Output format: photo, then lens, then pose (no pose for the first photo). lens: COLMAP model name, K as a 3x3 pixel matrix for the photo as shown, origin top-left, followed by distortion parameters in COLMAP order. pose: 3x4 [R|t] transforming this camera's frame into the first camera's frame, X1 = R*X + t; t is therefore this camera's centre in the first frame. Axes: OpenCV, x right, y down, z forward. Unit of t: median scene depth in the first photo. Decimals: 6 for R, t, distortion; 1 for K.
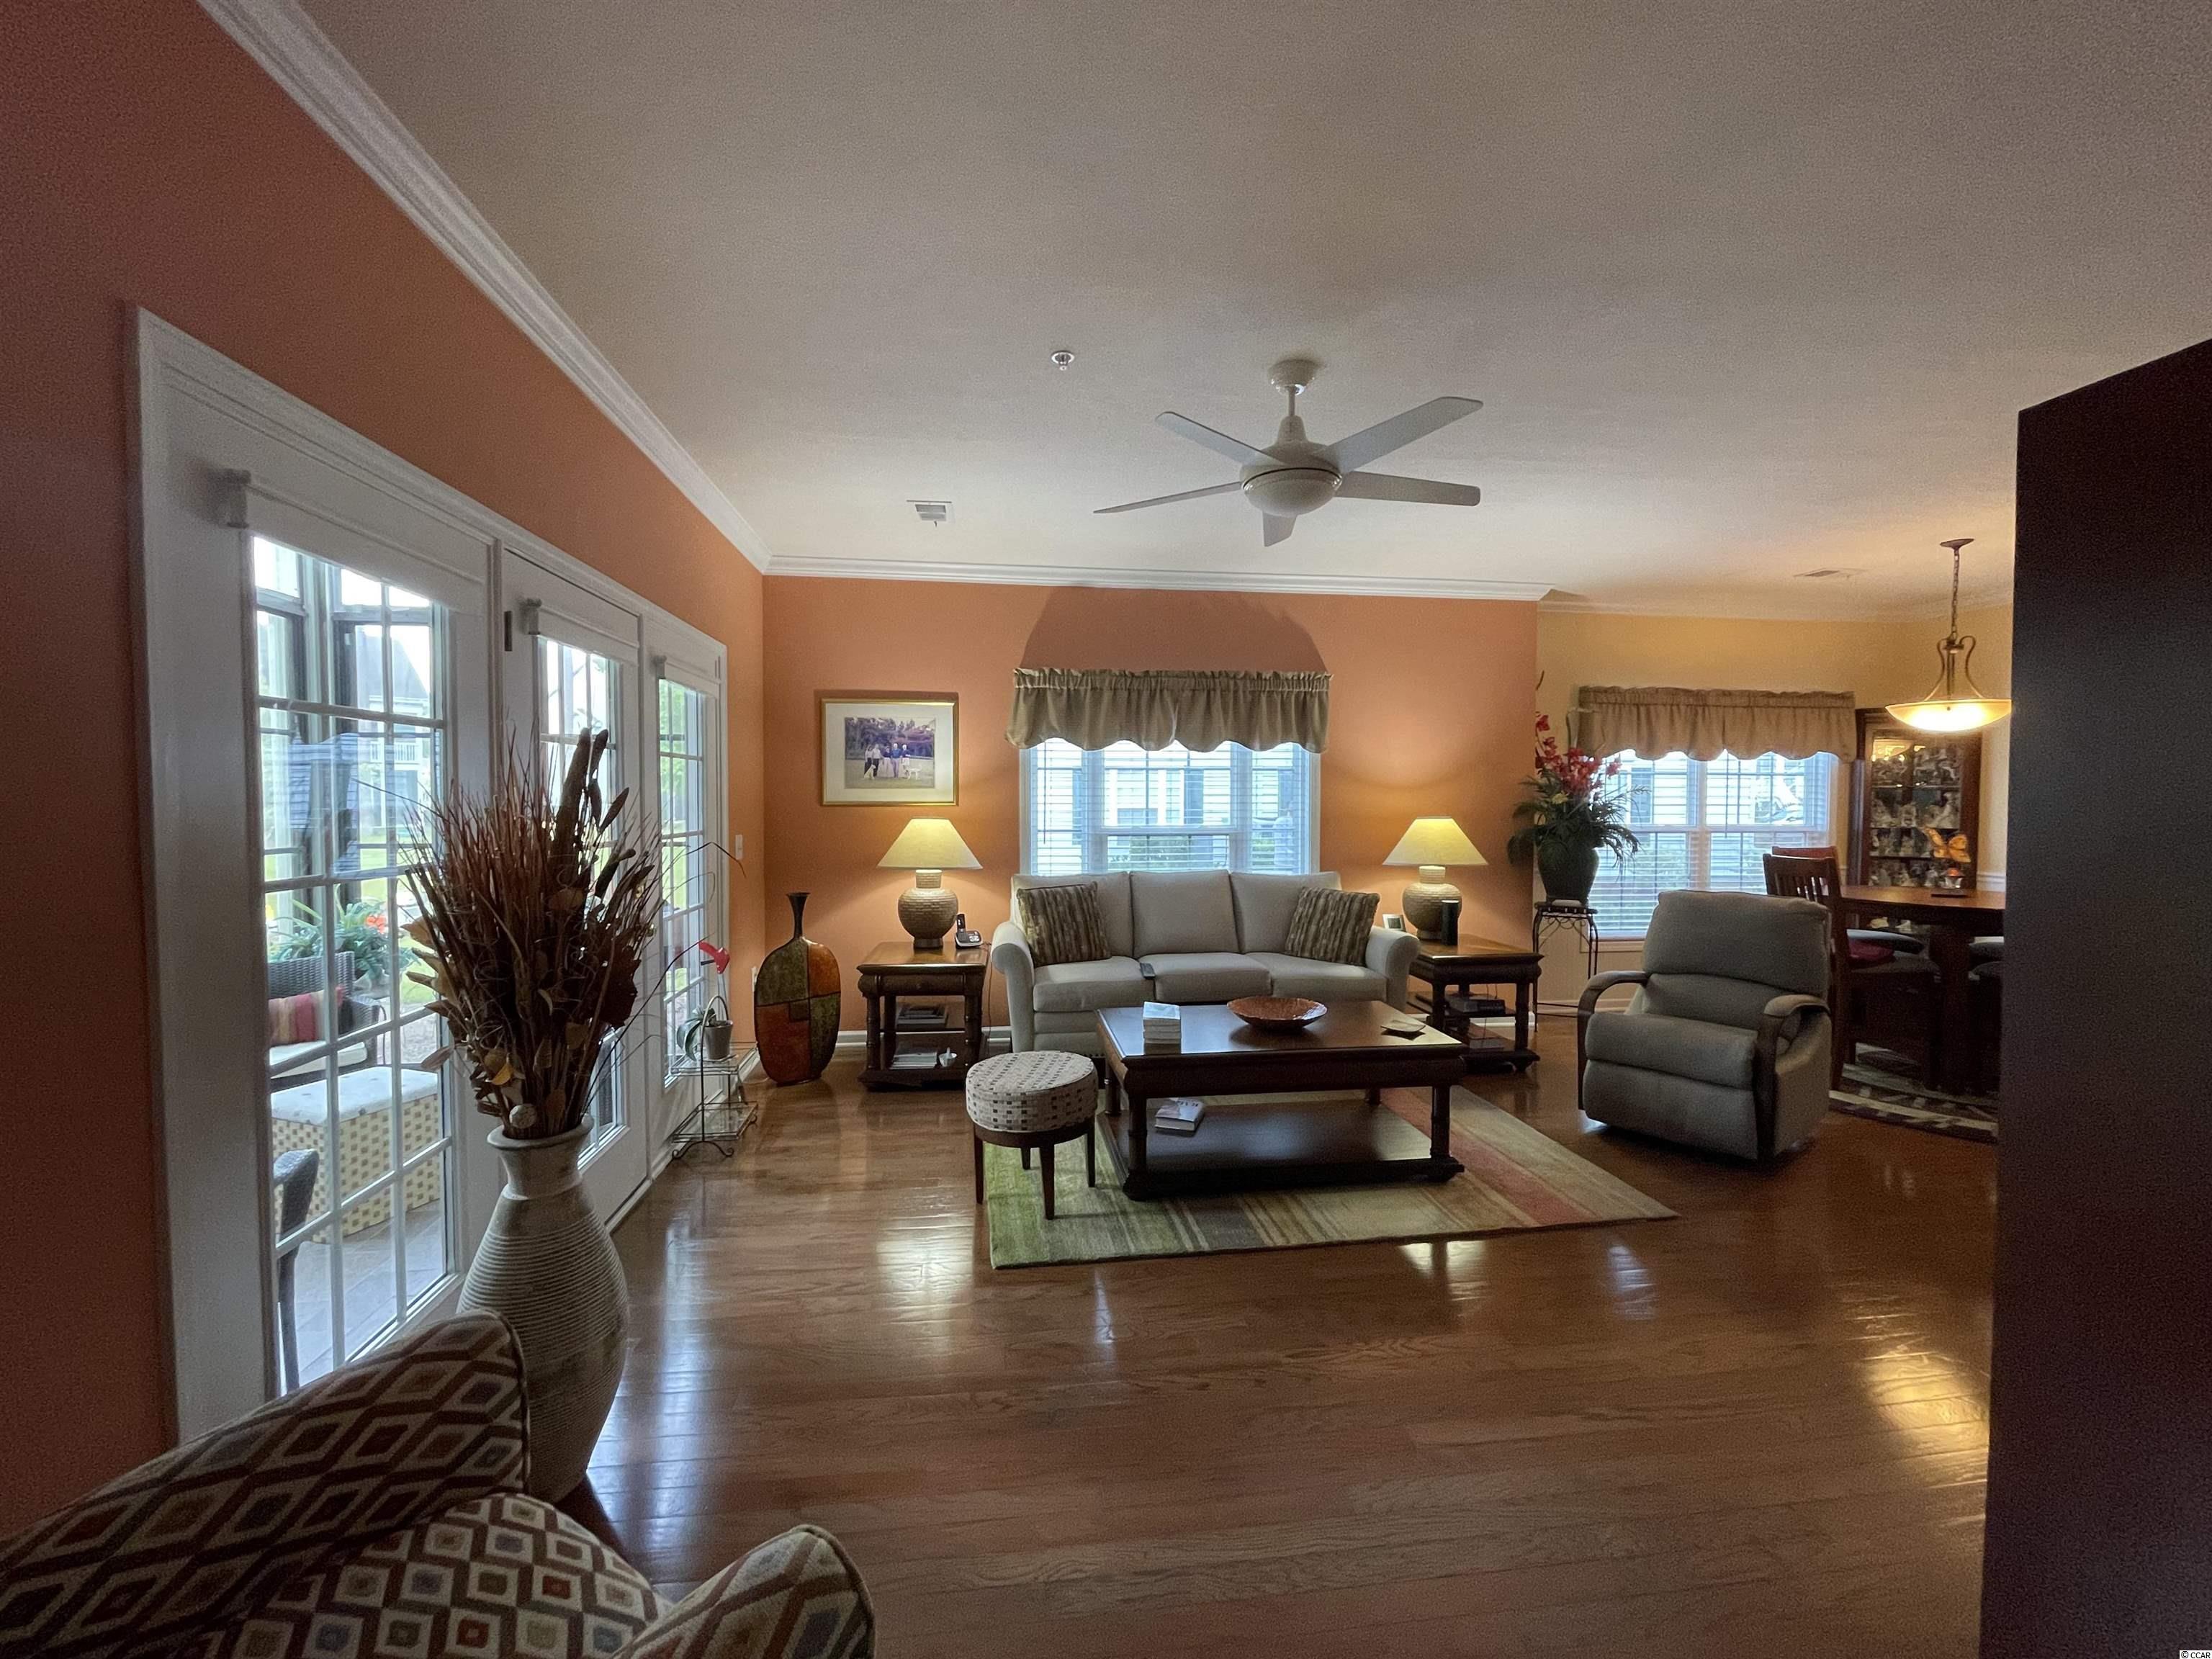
lens RADIAL K [[894.3, 0, 1089.2], [0, 894.3, 822.8], [0, 0, 1]] dist [-0.000710, 0.000371]
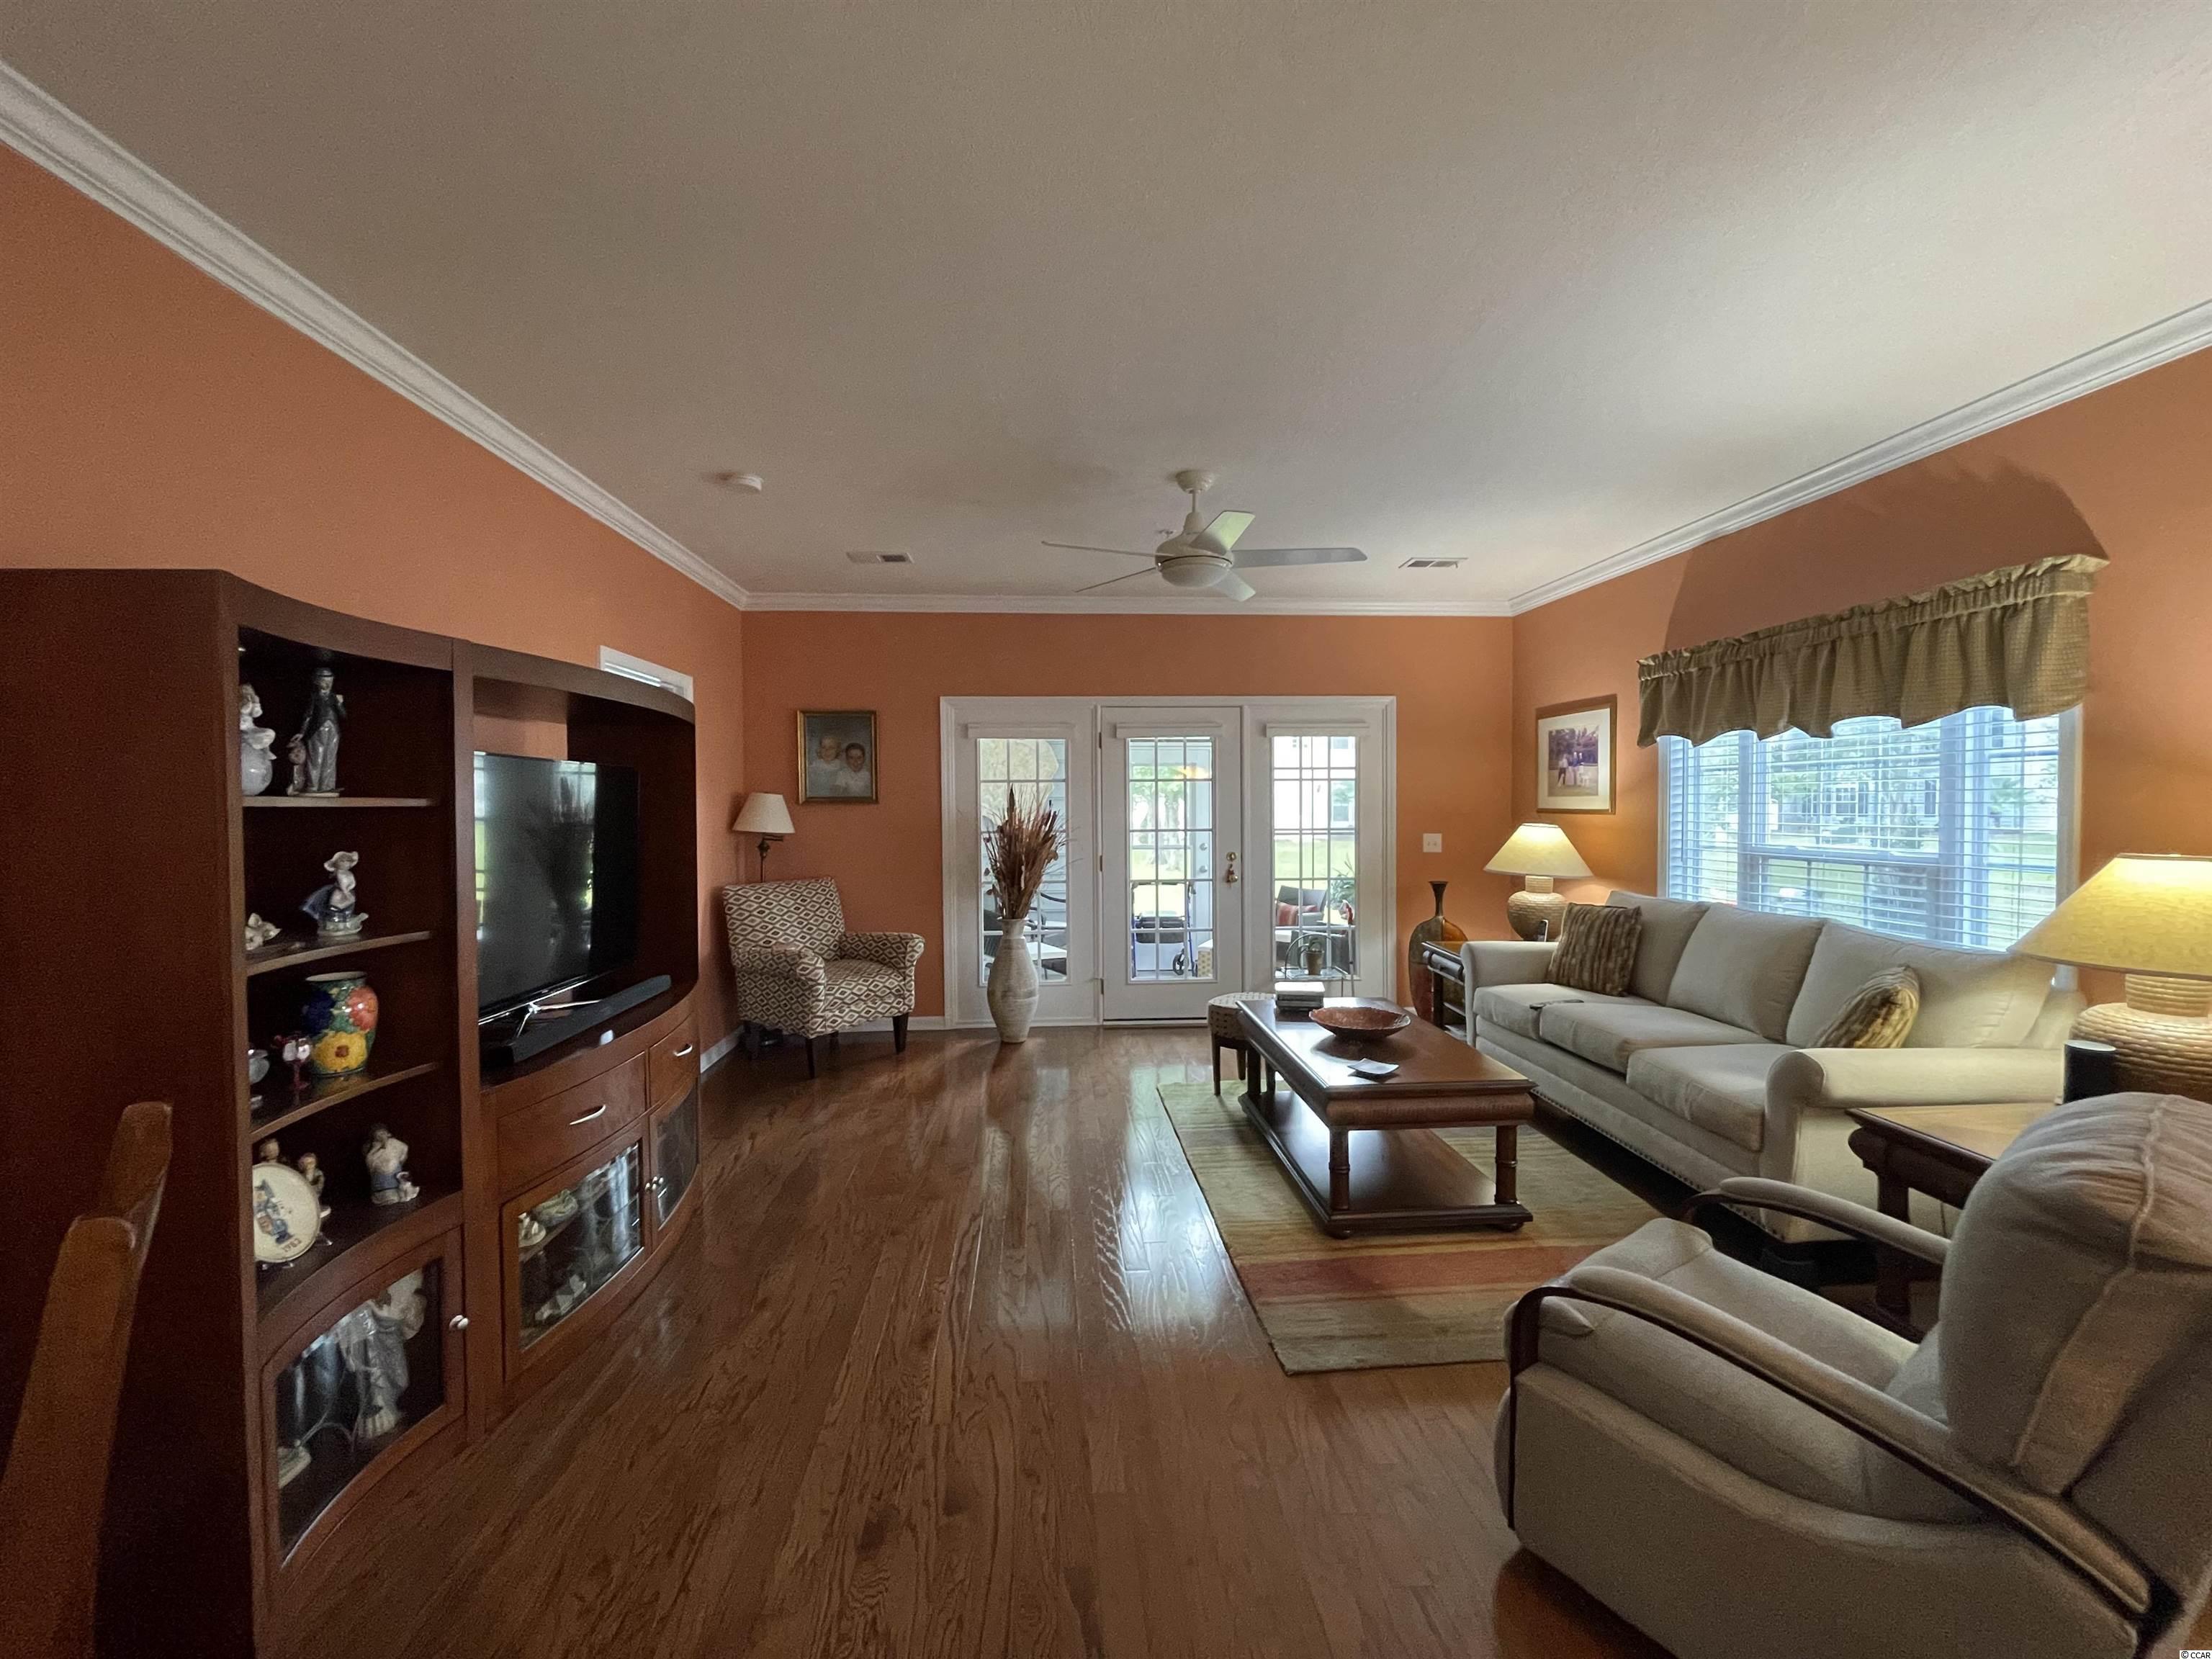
lens RADIAL K [[894.3, 0, 1100.3], [0, 894.3, 821.3], [0, 0, 1]] dist [-0.000710, 0.000371]
pose [[-0.057542, 0.020244, -0.998138, 0.834615], [-0.029145, 0.999334, 0.021948, -0.016583], [0.997918, 0.030353, -0.056914, 0.521007]]
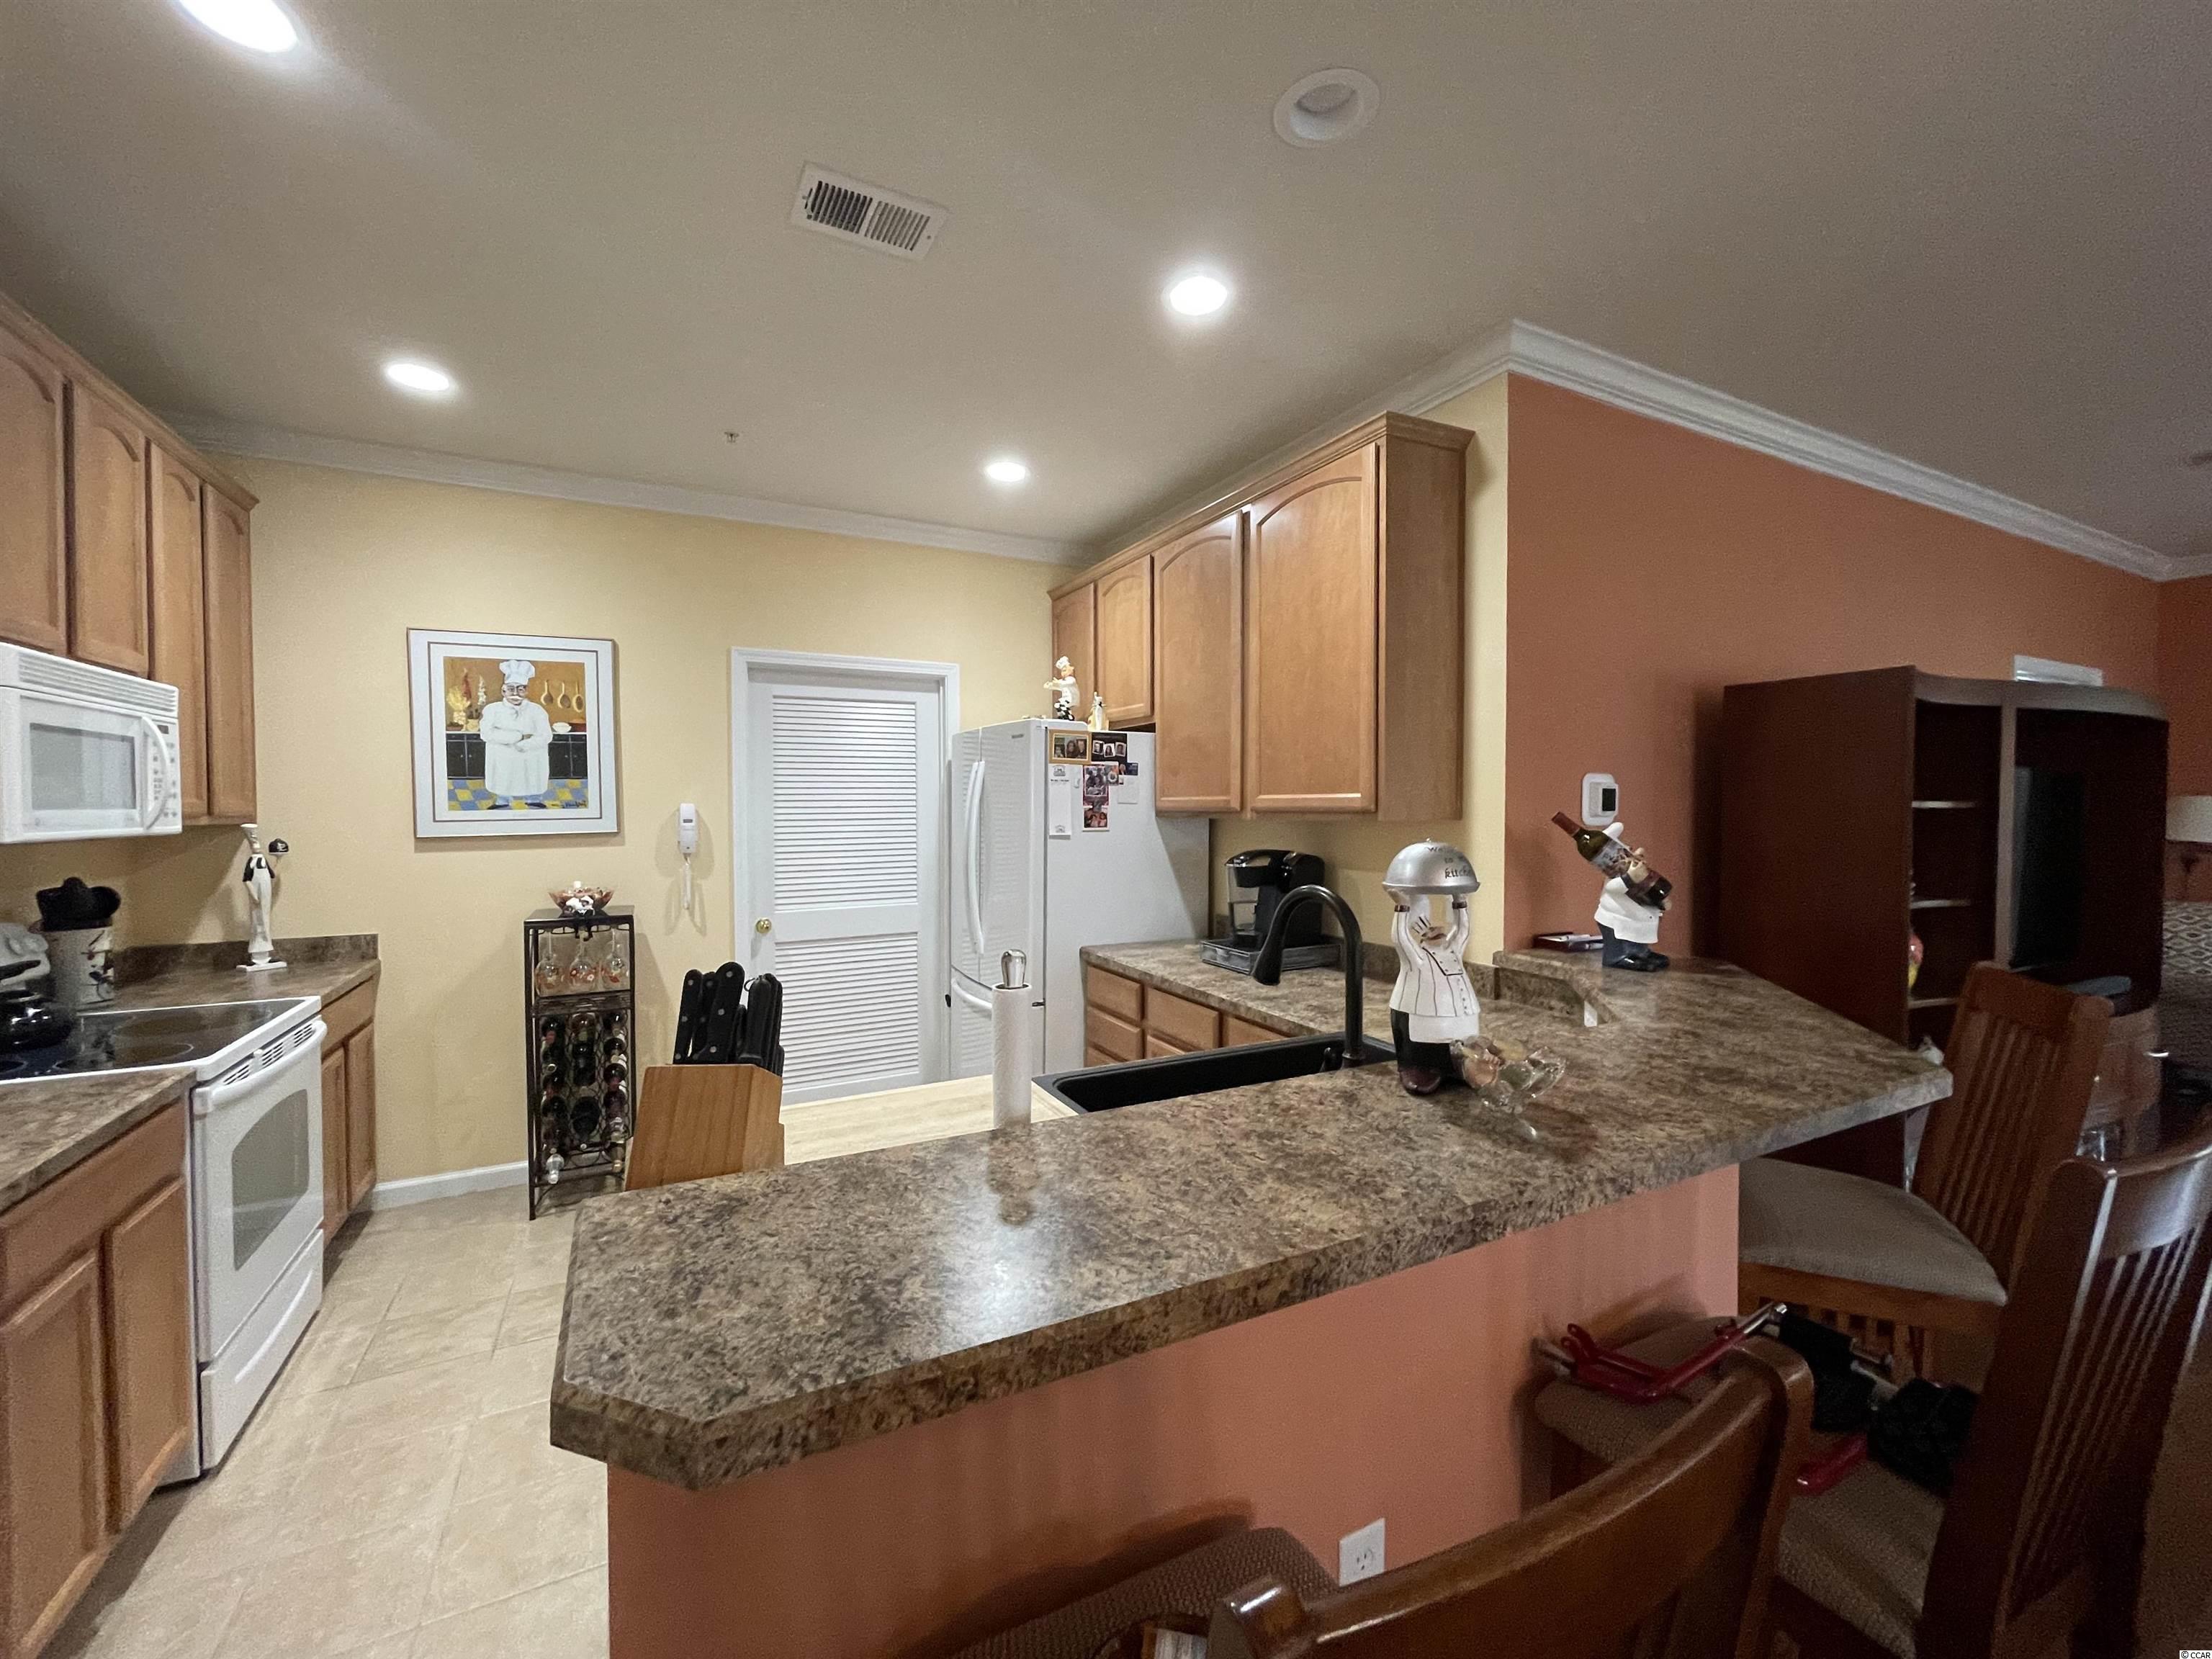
lens RADIAL K [[894.3, 0, 1104.0], [0, 894.3, 825.5], [0, 0, 1]] dist [-0.000710, 0.000371]
pose [[-0.938731, 0.003505, -0.344632, 1.125435], [-0.016673, 0.998316, 0.055569, -0.016548], [0.344247, 0.057911, -0.937092, 0.524725]]
